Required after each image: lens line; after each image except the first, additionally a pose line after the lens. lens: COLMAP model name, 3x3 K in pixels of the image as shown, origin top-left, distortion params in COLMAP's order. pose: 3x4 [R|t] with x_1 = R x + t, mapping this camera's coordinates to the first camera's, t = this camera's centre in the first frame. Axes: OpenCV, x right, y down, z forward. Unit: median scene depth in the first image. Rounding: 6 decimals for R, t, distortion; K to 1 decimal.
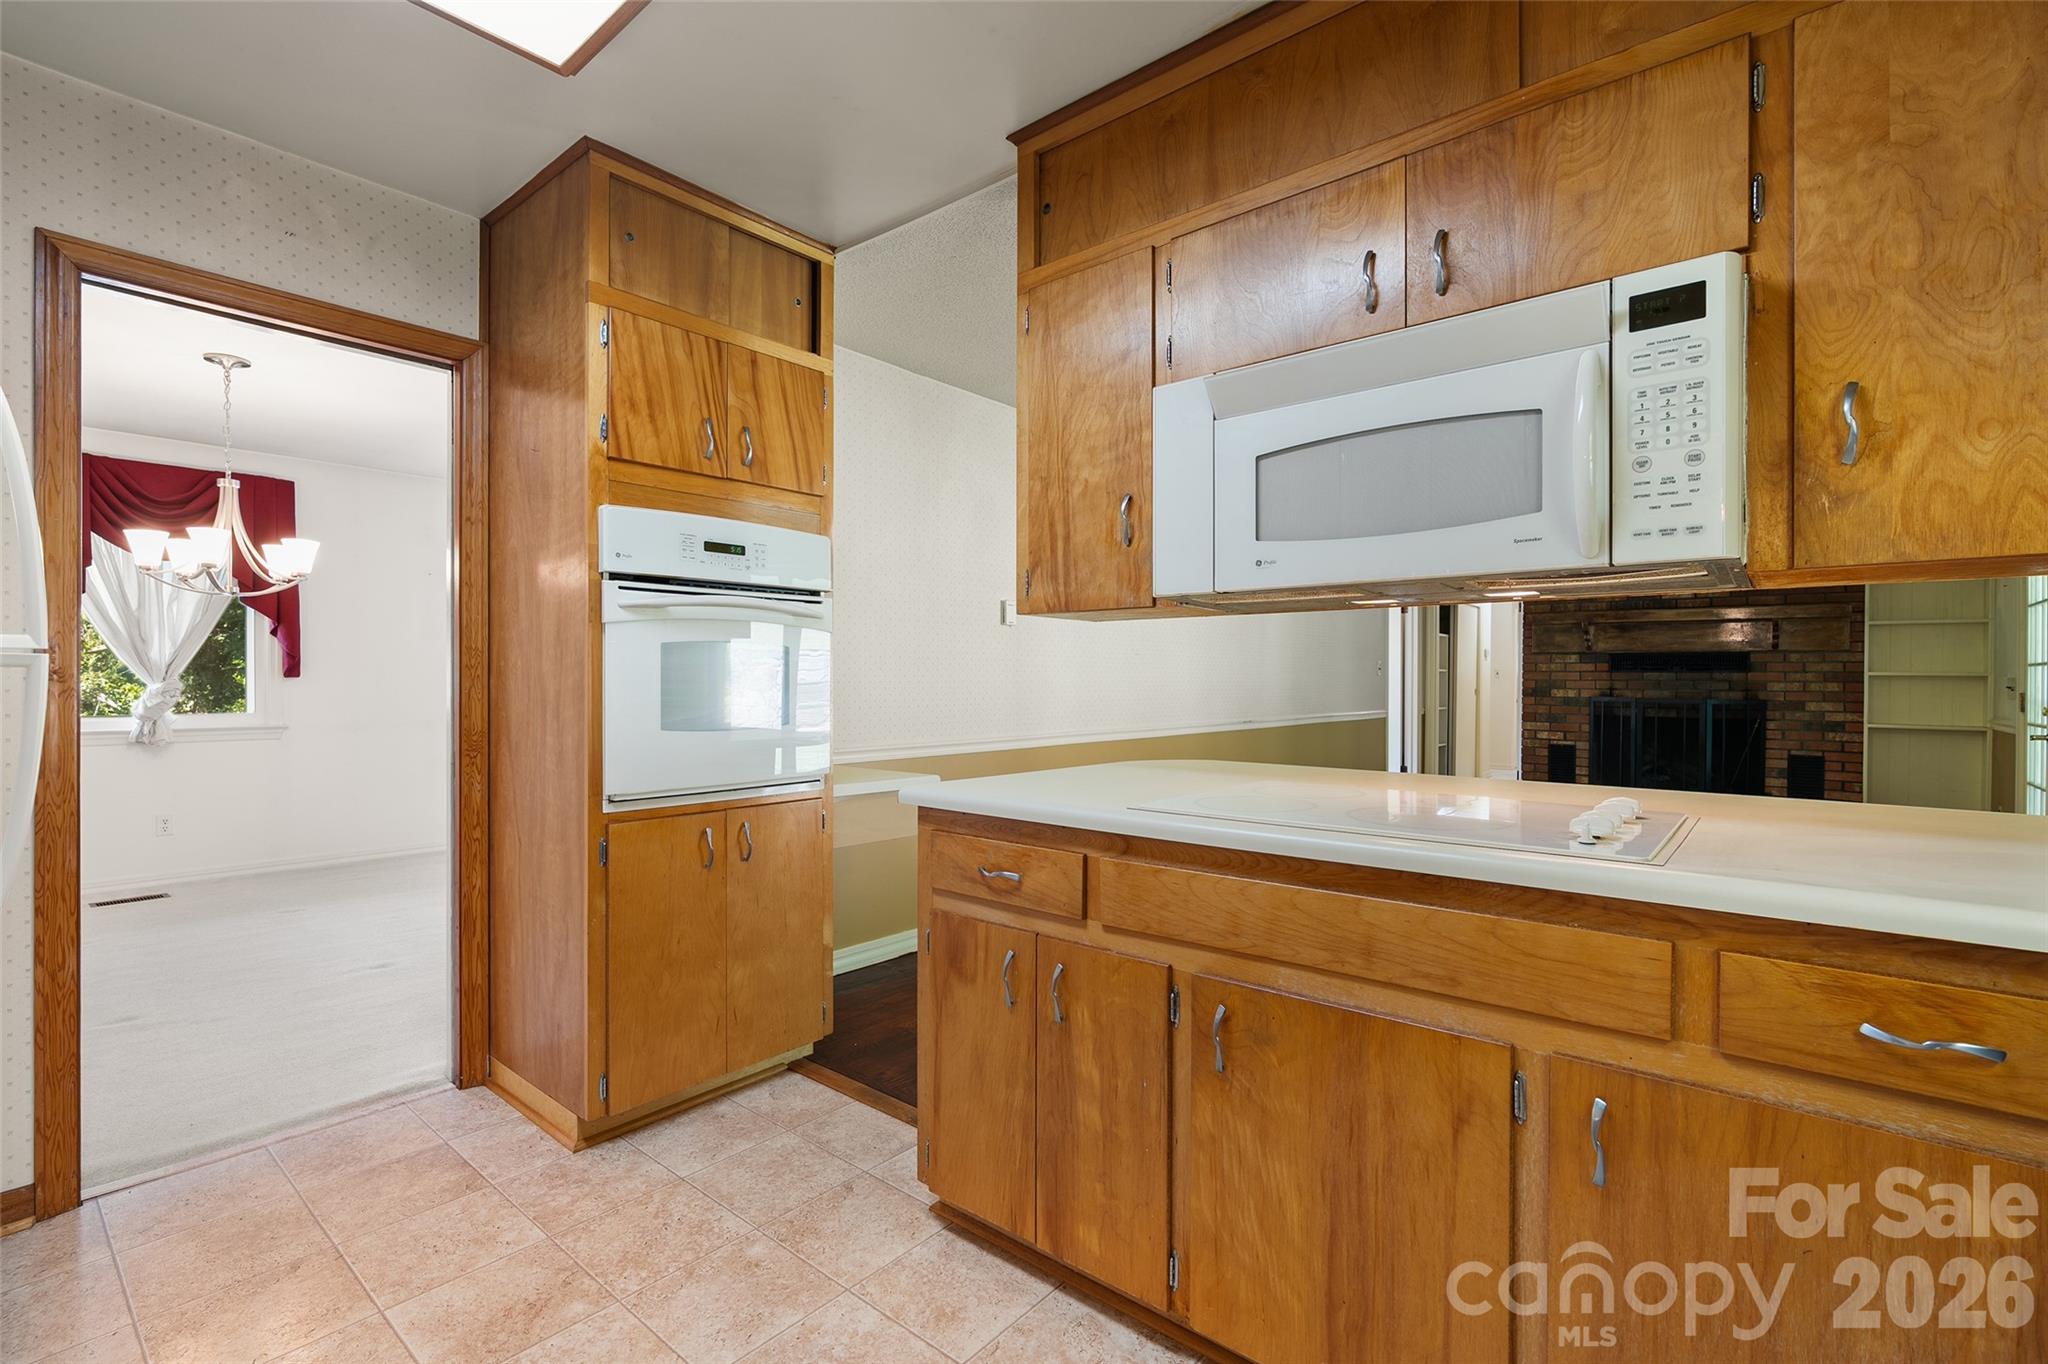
lens RADIAL K [[926.1, 0, 1024.0], [0, 926.1, 682.0], [0, 0, 1]] dist [-0.014011, 0.005768]
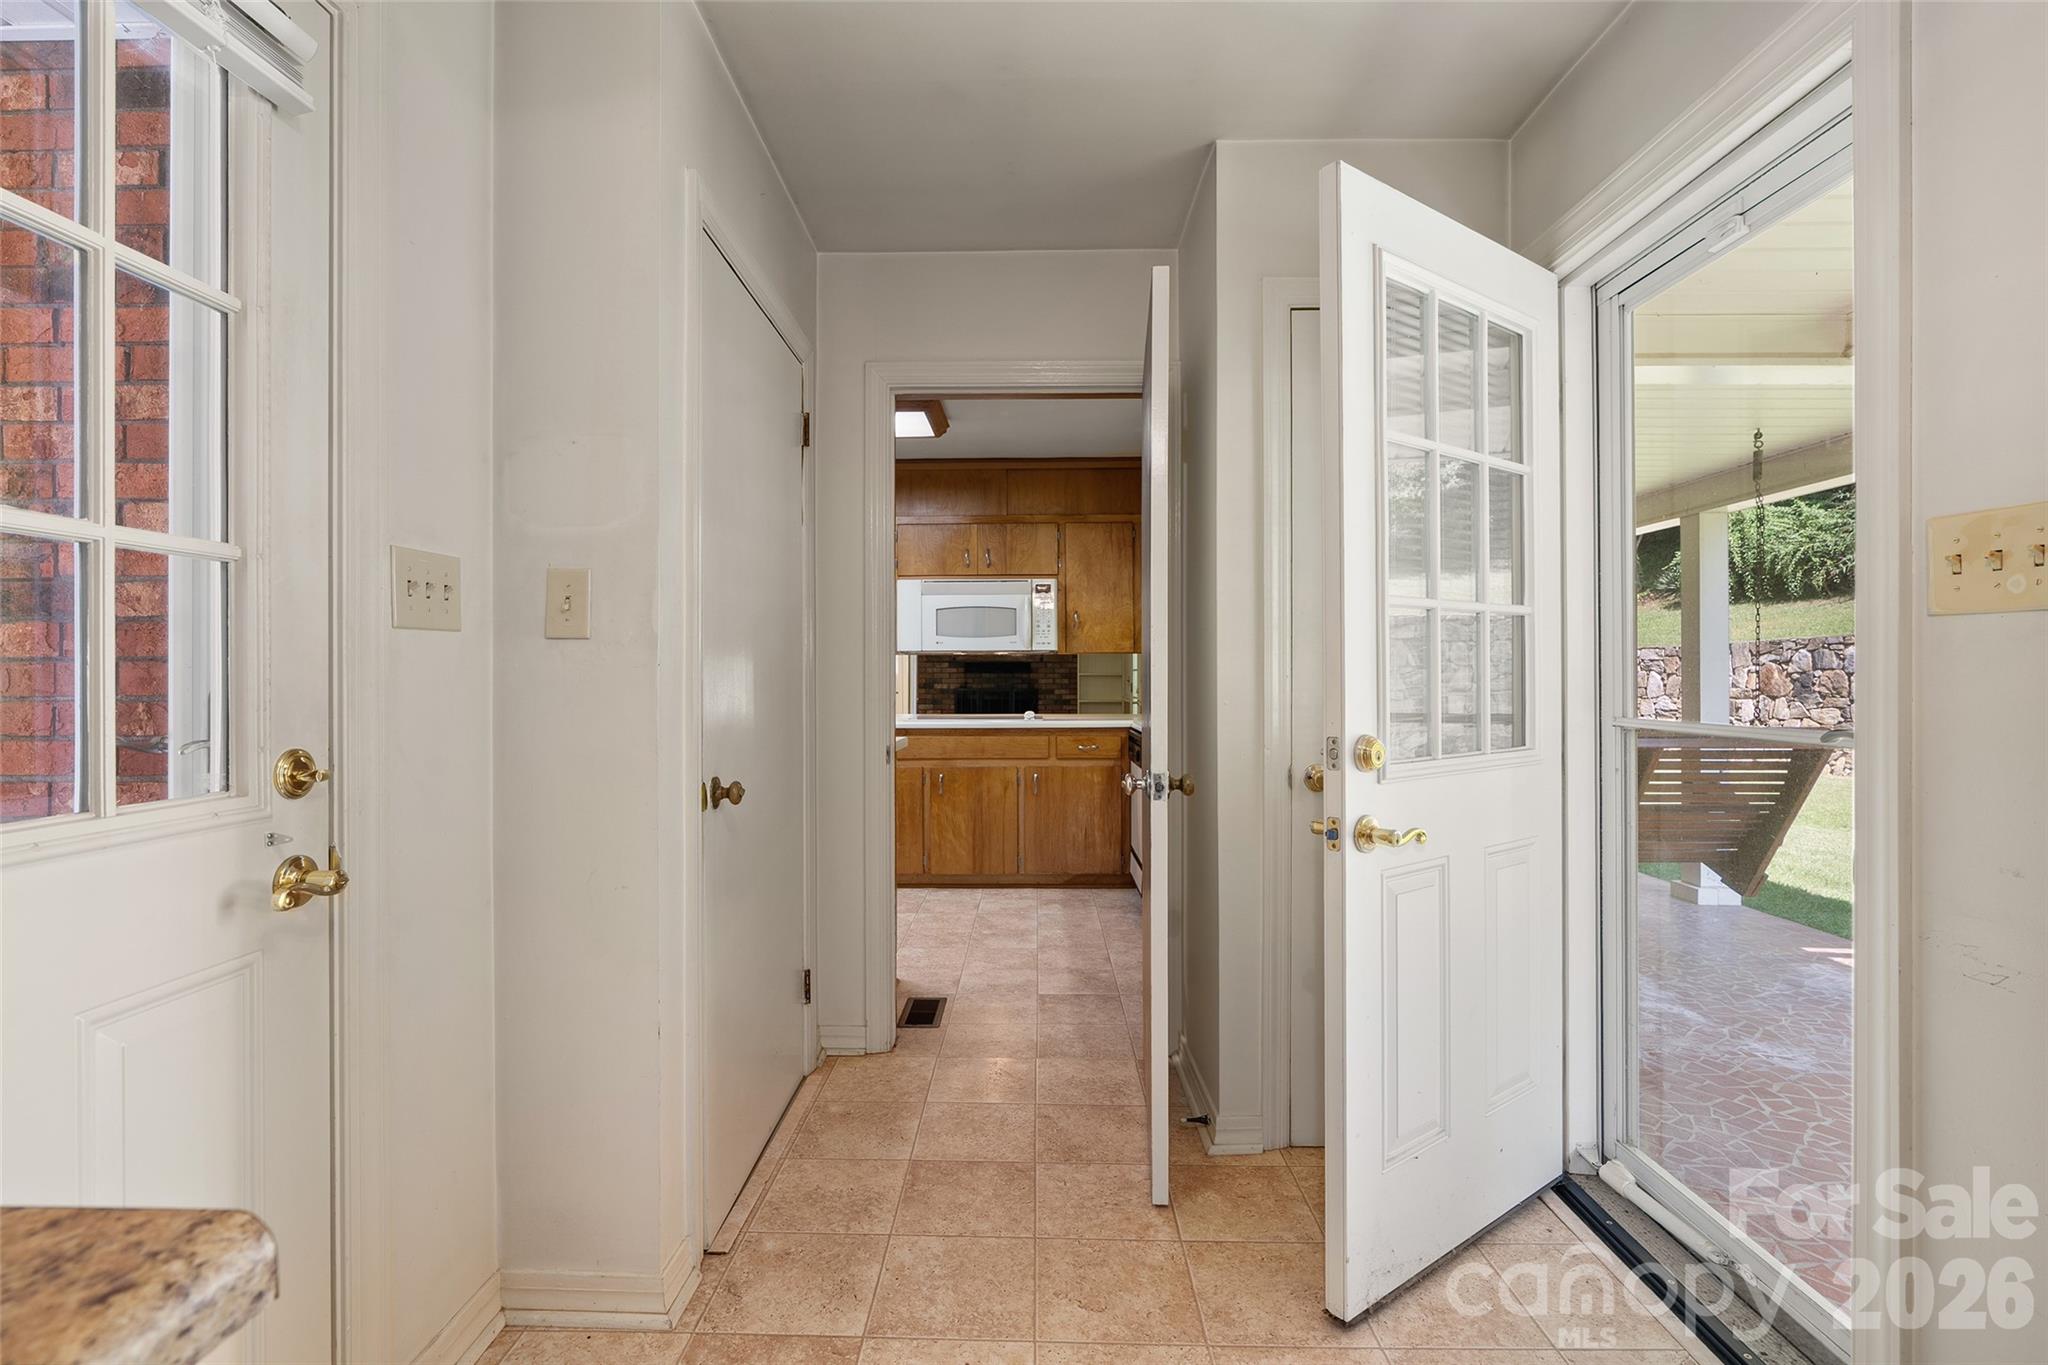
lens RADIAL K [[926.1, 0, 1024.0], [0, 926.1, 682.5], [0, 0, 1]] dist [-0.014011, 0.005768]
pose [[0.774851, -0.008430, 0.632088, -0.396804], [0.007039, 0.999964, 0.004707, -0.001389], [-0.632105, 0.000802, 0.774883, -0.430105]]
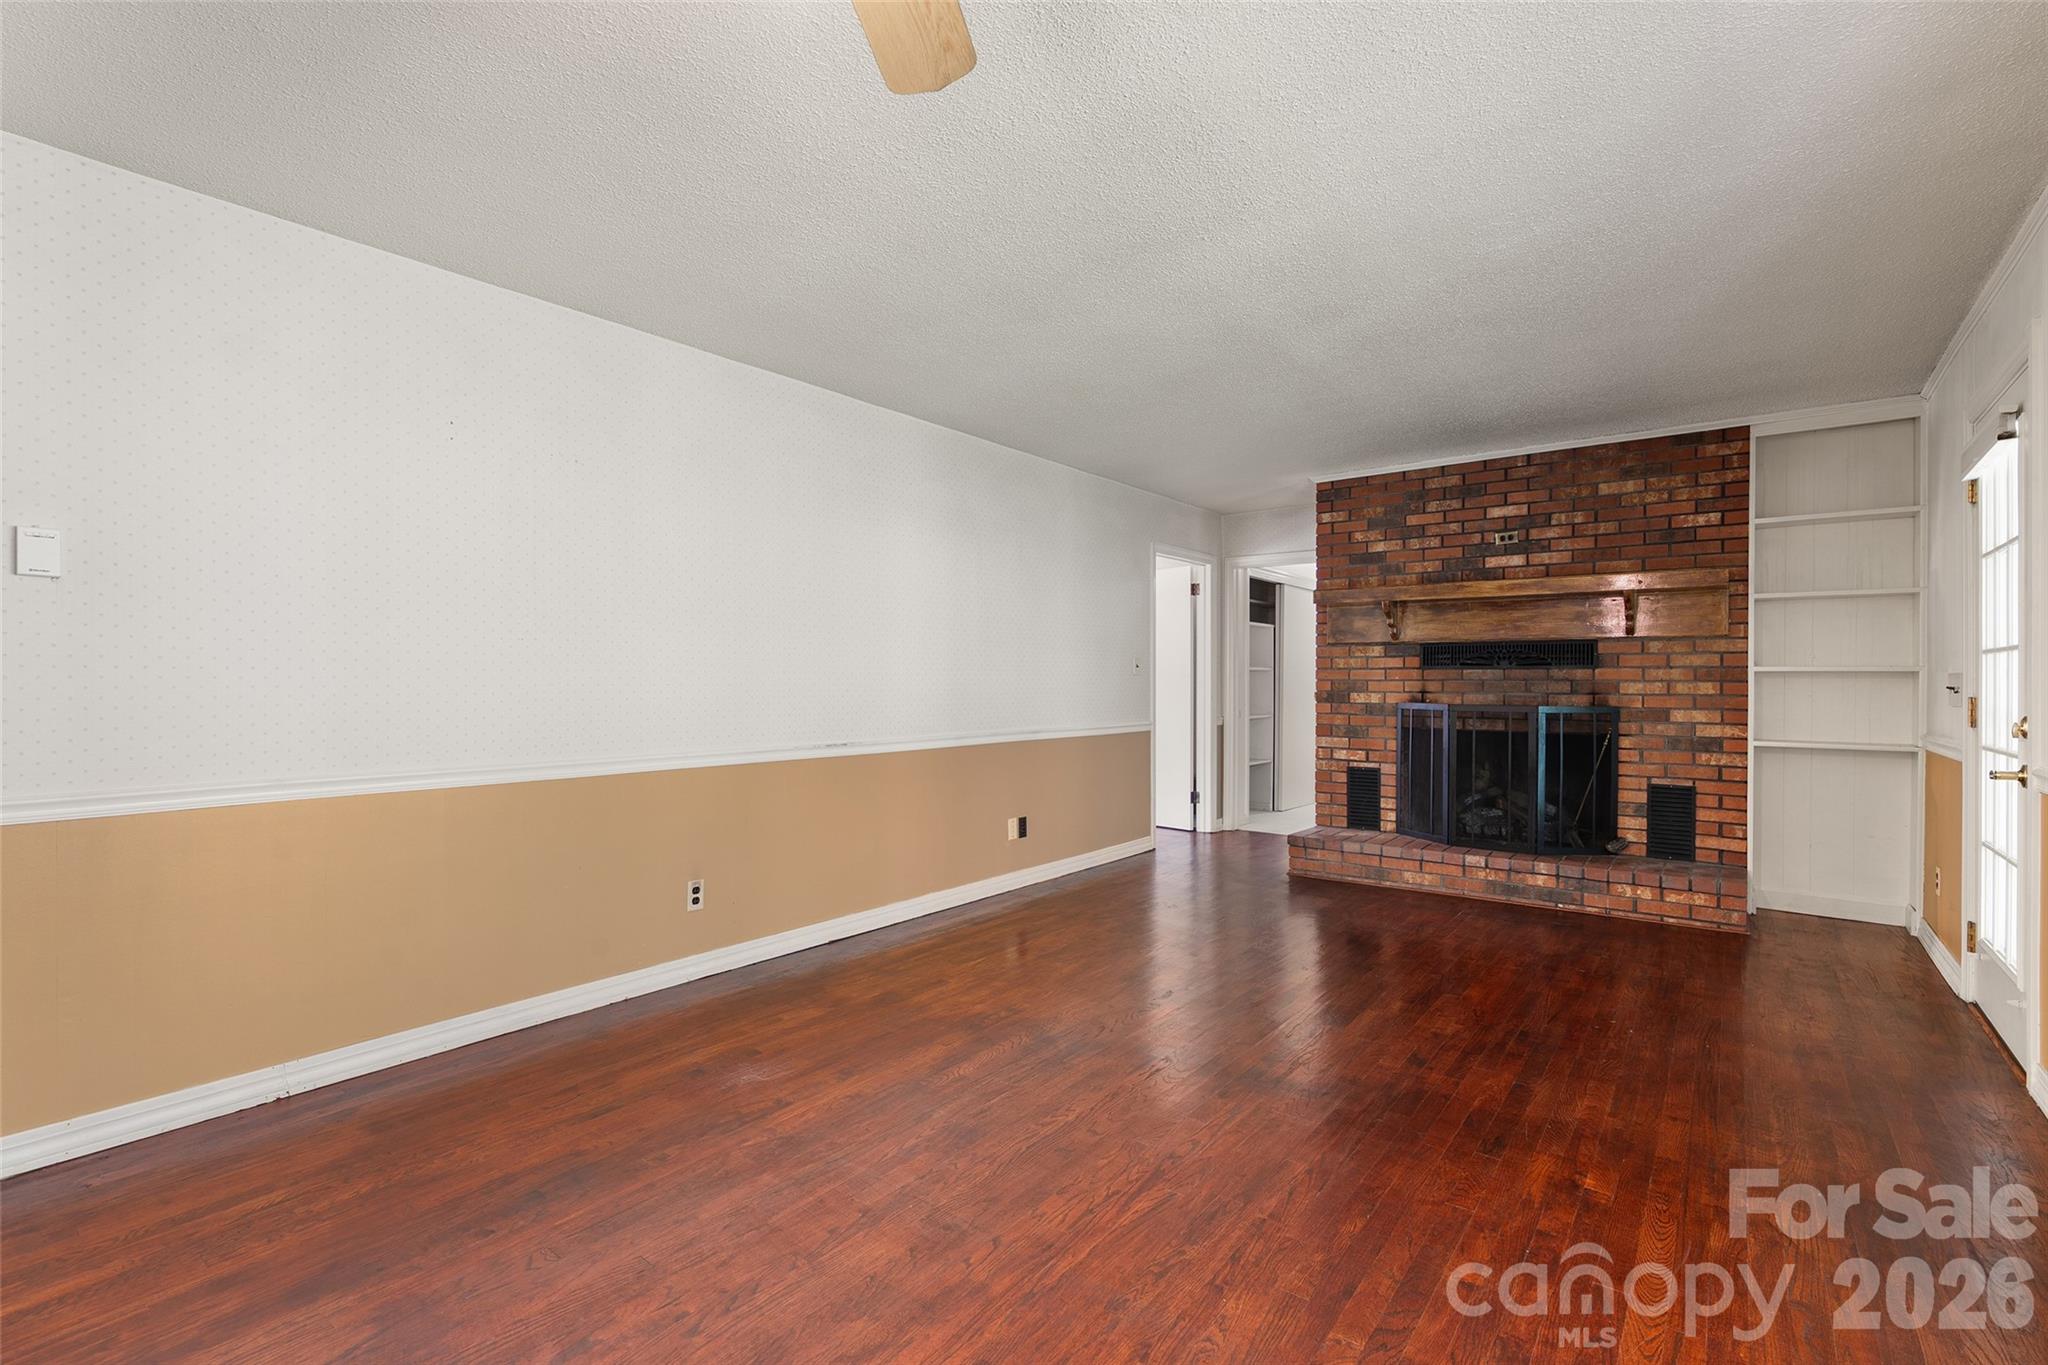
lens RADIAL K [[926.1, 0, 1024.0], [0, 926.1, 682.5], [0, 0, 1]] dist [-0.014011, 0.005768]
pose [[0.999247, -0.004315, 0.038559, 0.331610], [0.004422, 0.999987, -0.002668, 0.000645], [-0.038547, 0.002837, 0.999253, 0.317241]]
